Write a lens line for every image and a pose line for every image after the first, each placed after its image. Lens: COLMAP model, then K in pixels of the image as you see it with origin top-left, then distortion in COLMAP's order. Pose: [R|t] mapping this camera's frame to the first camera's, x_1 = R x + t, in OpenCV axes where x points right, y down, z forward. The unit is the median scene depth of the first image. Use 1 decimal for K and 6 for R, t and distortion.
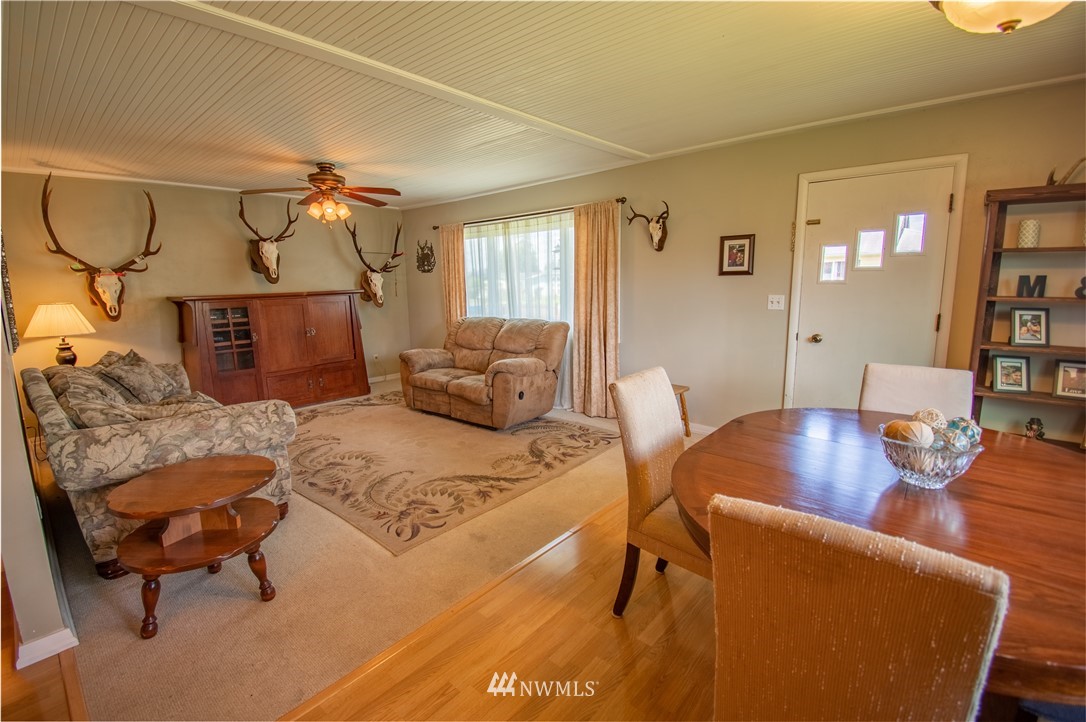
lens RADIAL K [[501.2, 0, 537.2], [0, 501.2, 339.7], [0, 0, 1]] dist [0.073789, -0.050323]
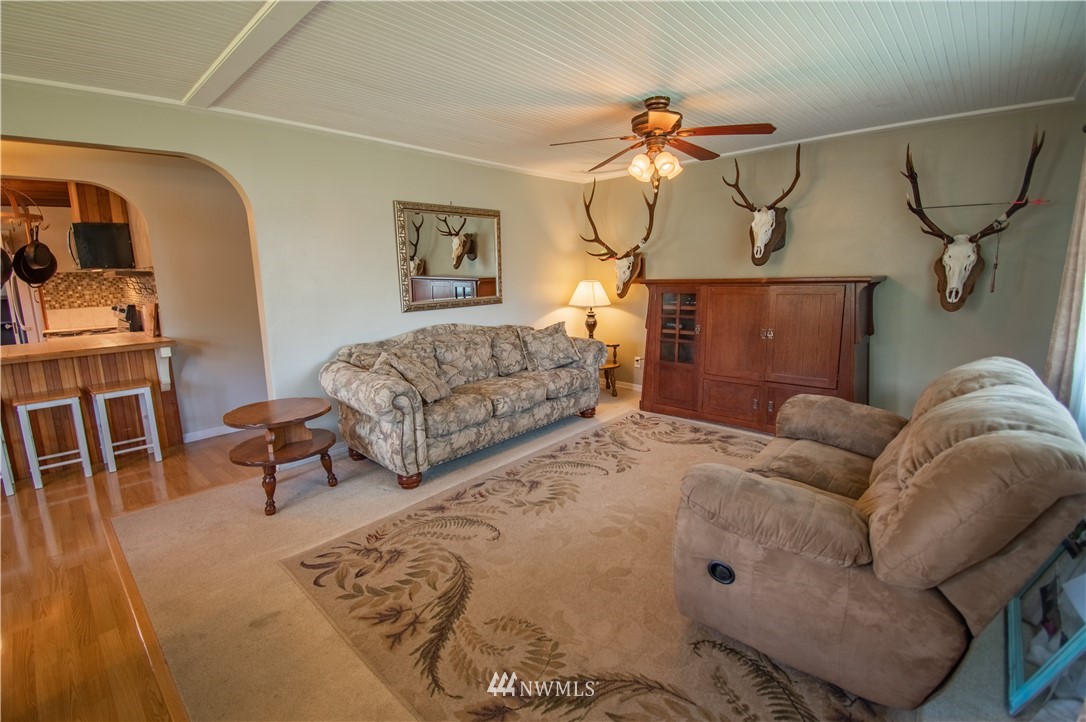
lens RADIAL K [[501.2, 0, 537.2], [0, 501.2, 339.7], [0, 0, 1]] dist [0.073789, -0.050323]
pose [[-0.062660, 0.163326, -0.984580, 0.365967], [-0.098053, 0.980739, 0.168929, -0.127559], [0.993207, 0.107126, -0.045438, 0.941029]]
